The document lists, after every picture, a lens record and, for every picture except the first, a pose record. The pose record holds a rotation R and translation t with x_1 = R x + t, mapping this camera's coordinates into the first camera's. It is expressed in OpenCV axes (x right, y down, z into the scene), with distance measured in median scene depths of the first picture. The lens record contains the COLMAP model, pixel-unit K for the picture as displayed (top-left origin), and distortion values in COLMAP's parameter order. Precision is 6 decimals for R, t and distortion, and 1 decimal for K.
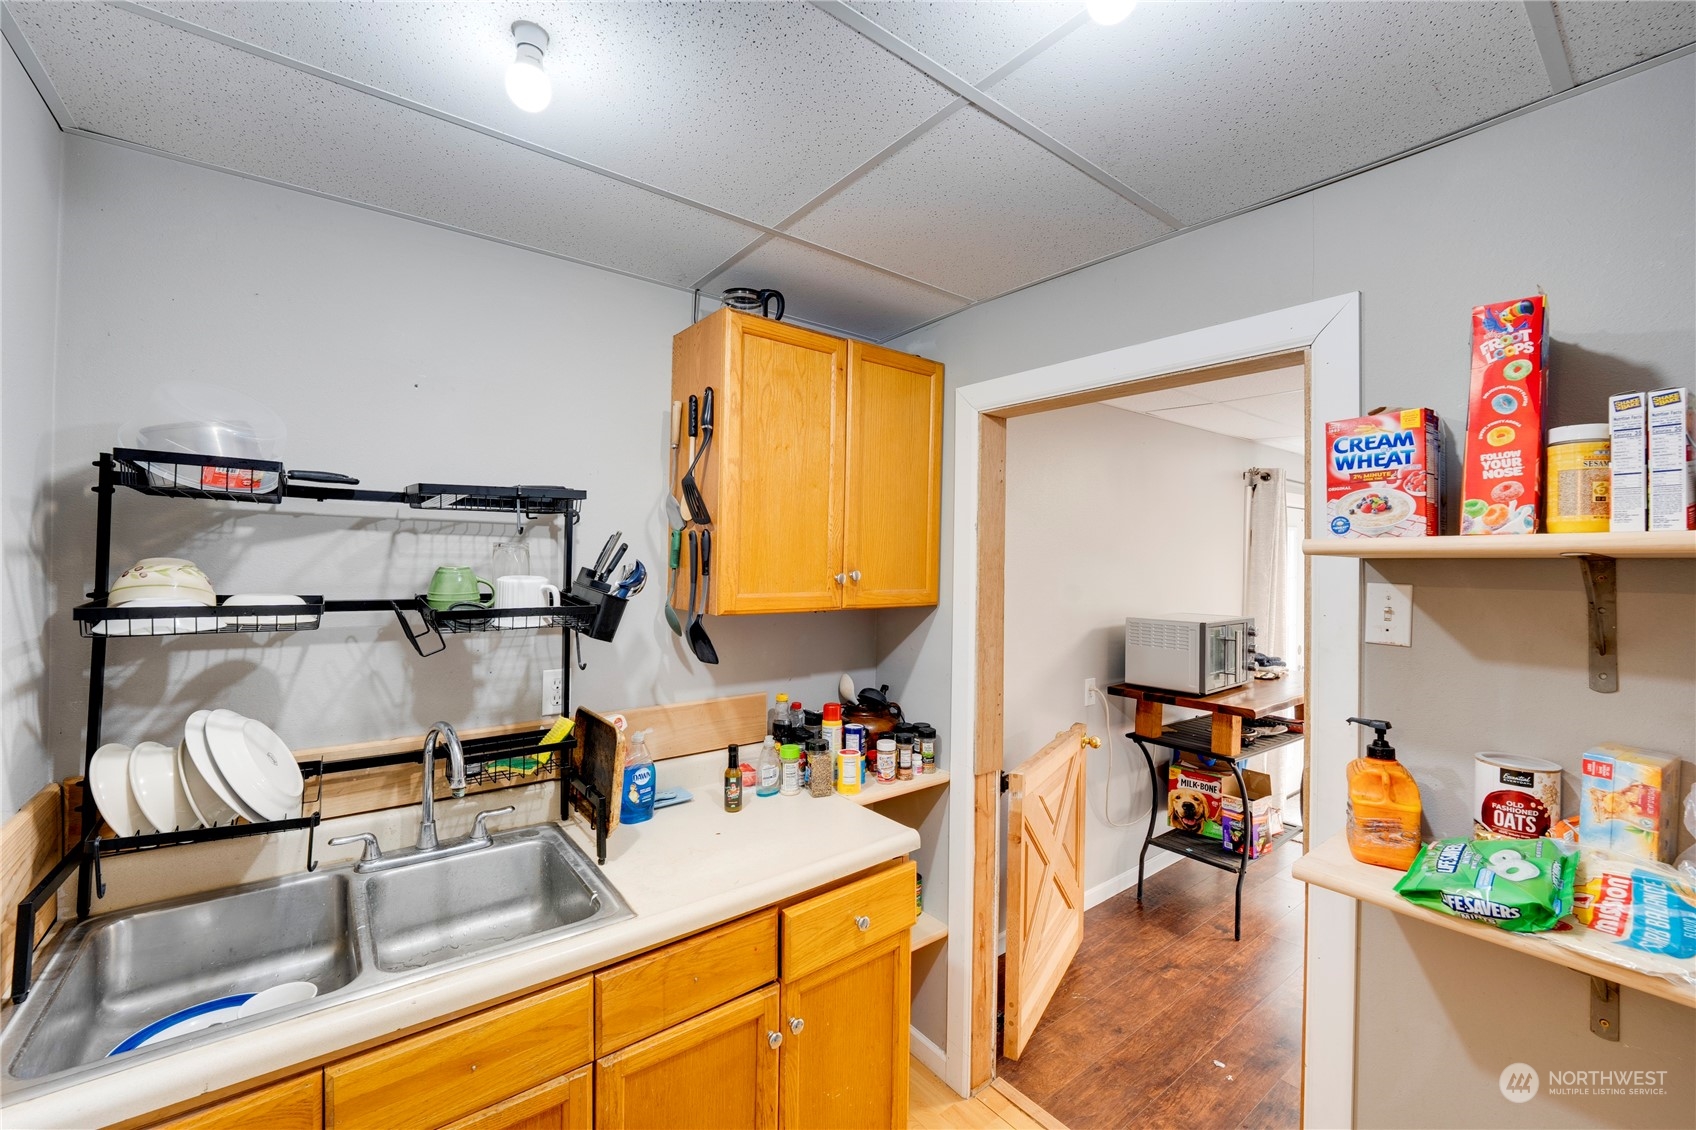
lens RADIAL K [[682.9, 0, 843.8], [0, 682.9, 556.9], [0, 0, 1]] dist [-0.002204, -0.006073]
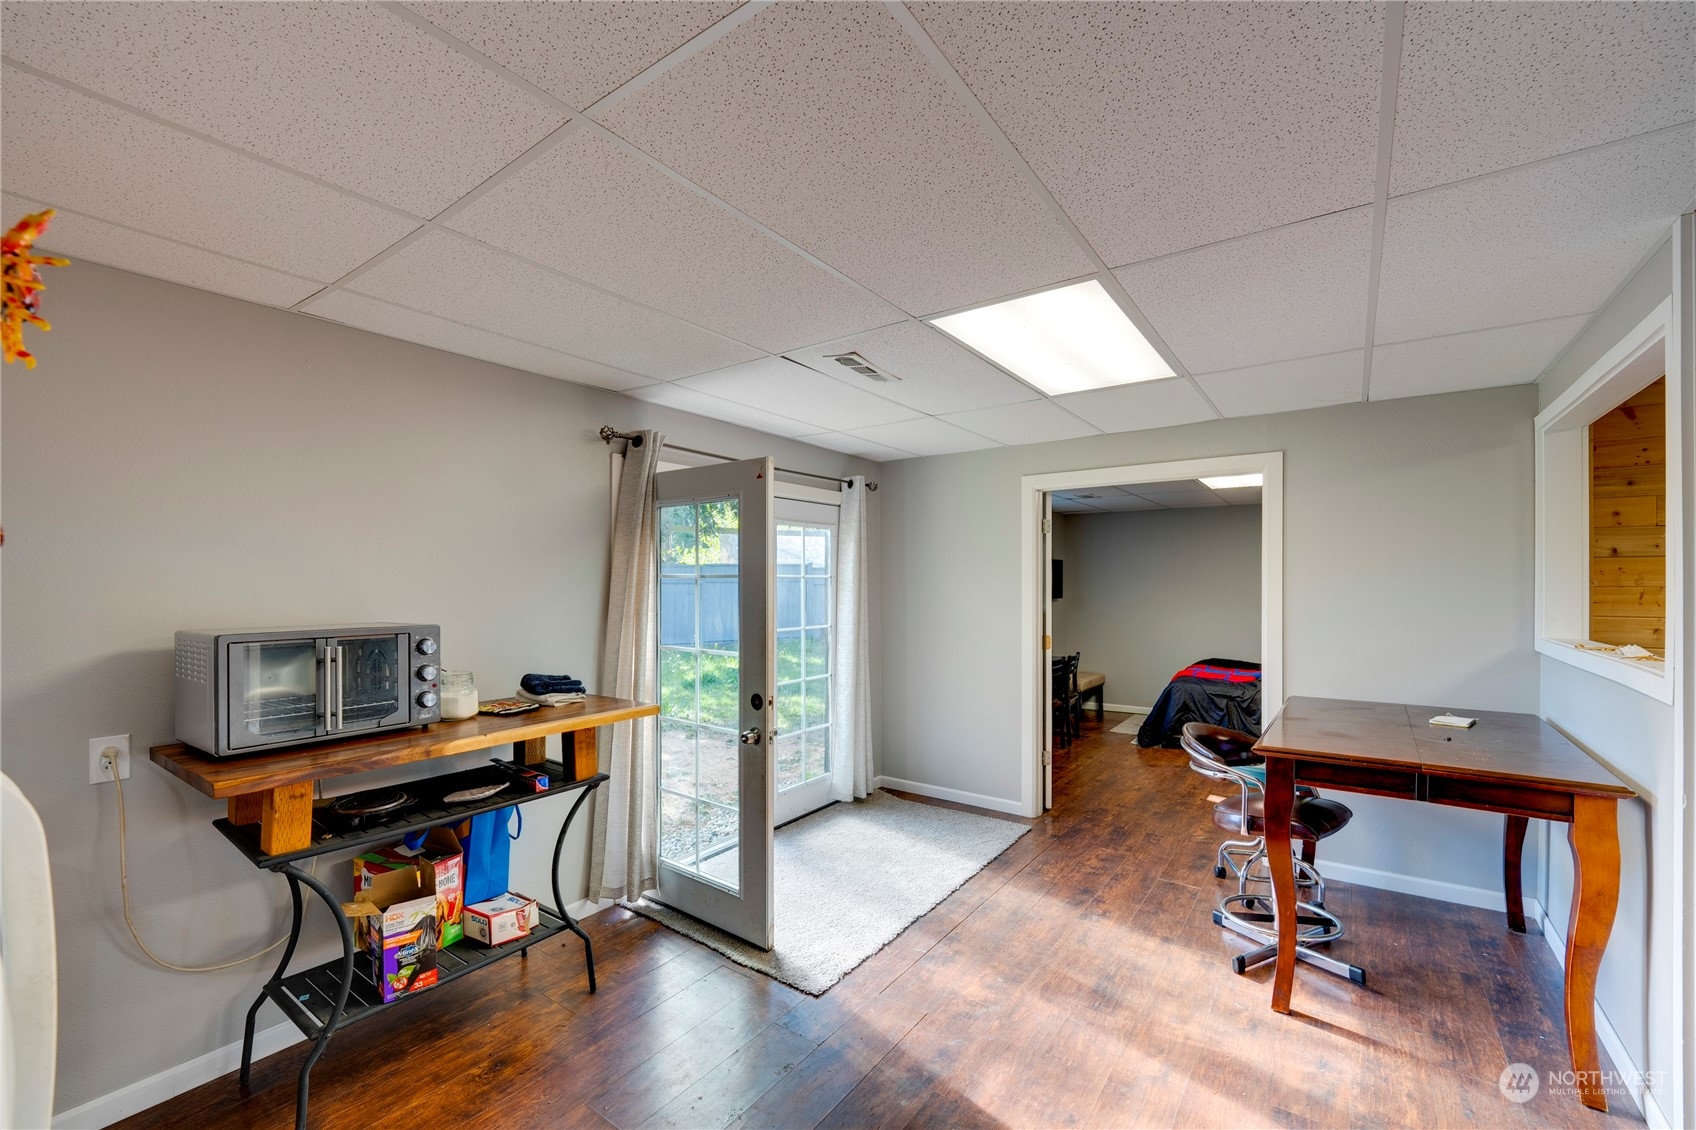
lens RADIAL K [[682.9, 0, 843.8], [0, 682.9, 556.9], [0, 0, 1]] dist [-0.002204, -0.006073]
pose [[0.958126, -0.007957, 0.286236, 0.797948], [0.016424, 0.999495, -0.027191, 0.047884], [-0.285875, 0.030754, 0.957773, 0.248388]]
